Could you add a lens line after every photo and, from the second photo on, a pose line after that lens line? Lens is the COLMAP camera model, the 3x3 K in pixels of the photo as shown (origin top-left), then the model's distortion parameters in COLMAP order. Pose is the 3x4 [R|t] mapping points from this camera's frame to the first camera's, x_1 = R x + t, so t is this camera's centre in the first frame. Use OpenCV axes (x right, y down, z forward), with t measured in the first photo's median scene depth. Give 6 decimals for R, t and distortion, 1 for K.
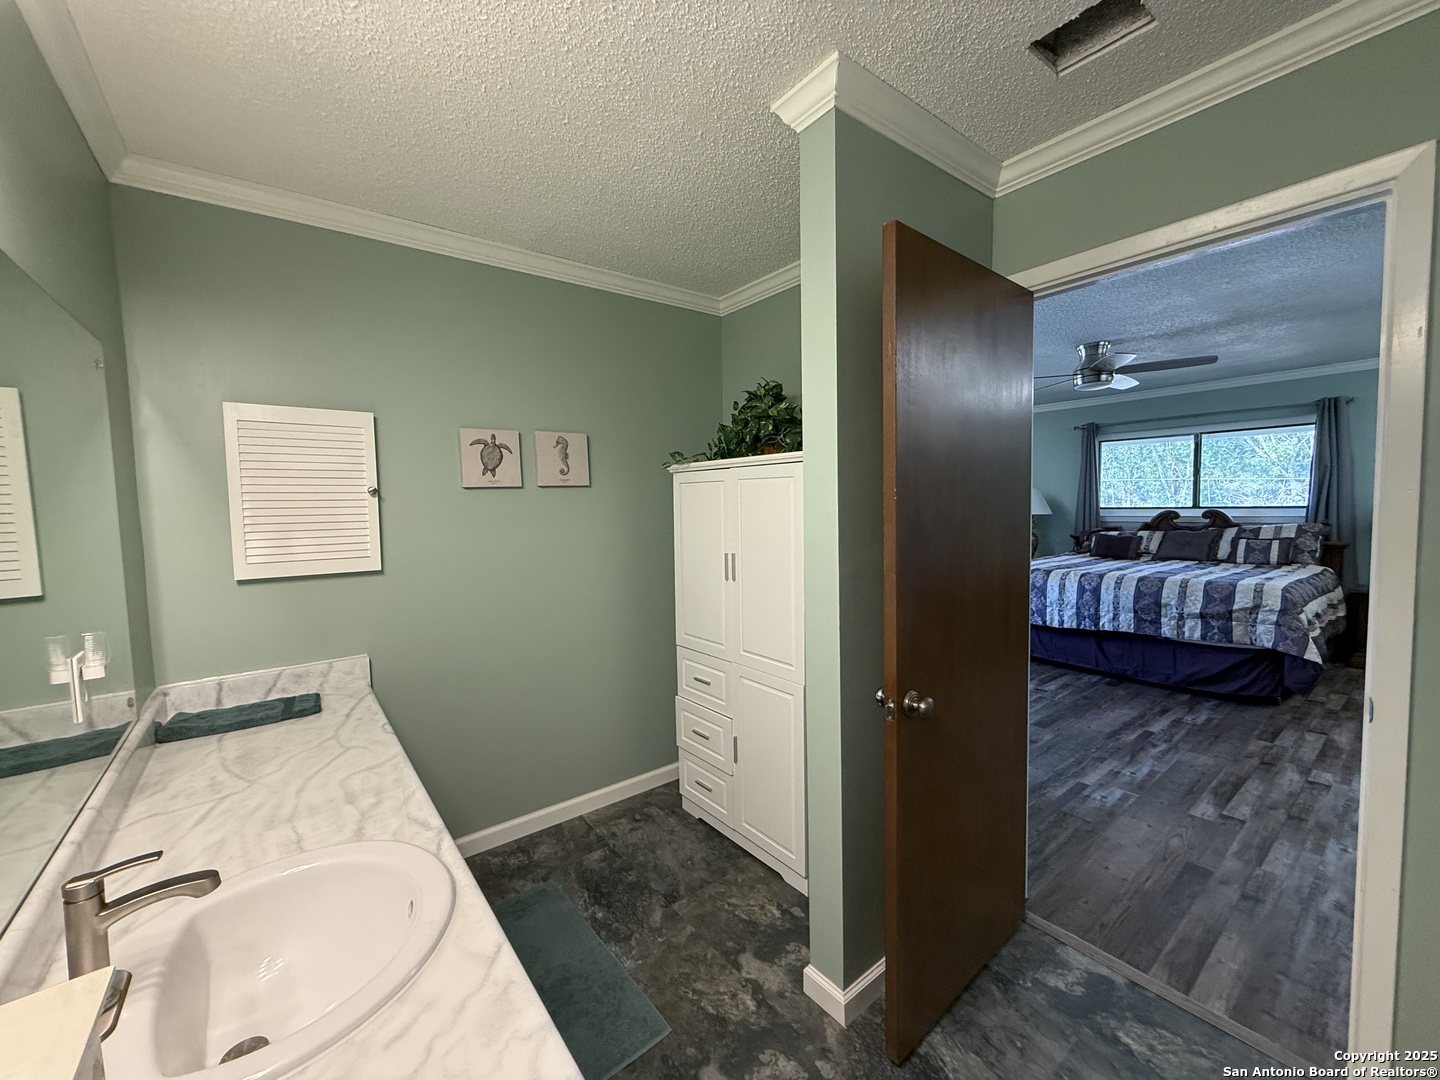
lens RADIAL K [[572.5, 0, 720.0], [0, 572.5, 540.0], [0, 0, 1]] dist [0.002226, 0.000480]
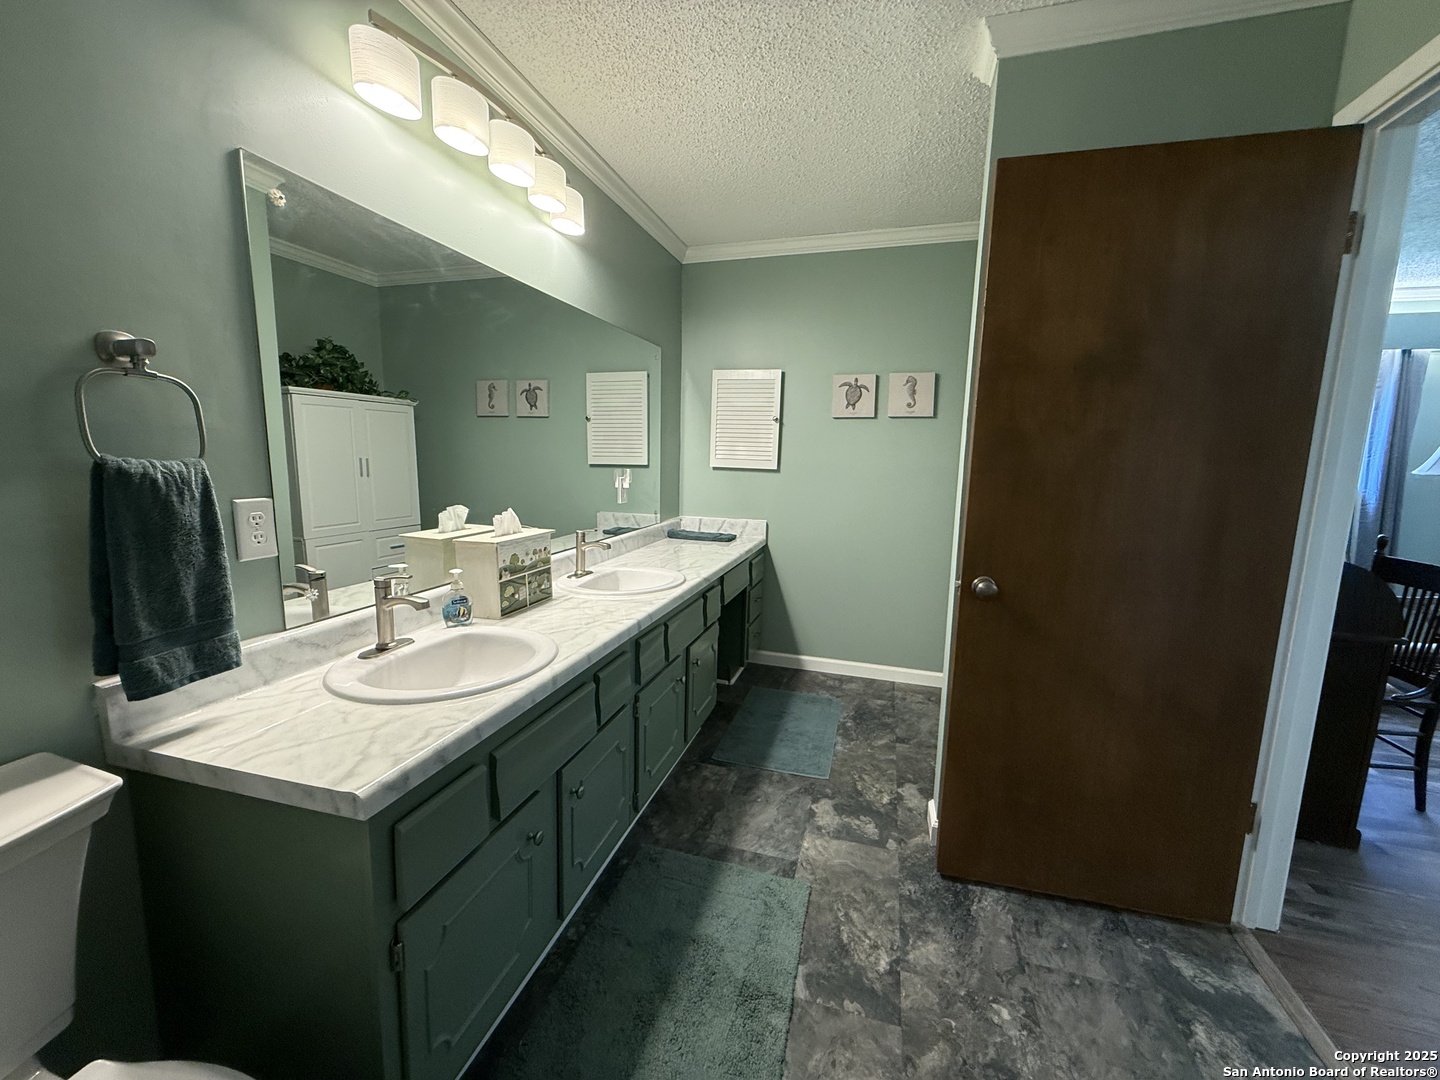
lens RADIAL K [[572.5, 0, 720.0], [0, 572.5, 540.0], [0, 0, 1]] dist [0.002226, 0.000480]
pose [[0.585112, 0.152506, -0.796484, 0.611832], [-0.091633, 0.988301, 0.121918, 0.065927], [0.805759, 0.001649, 0.592241, -0.074564]]
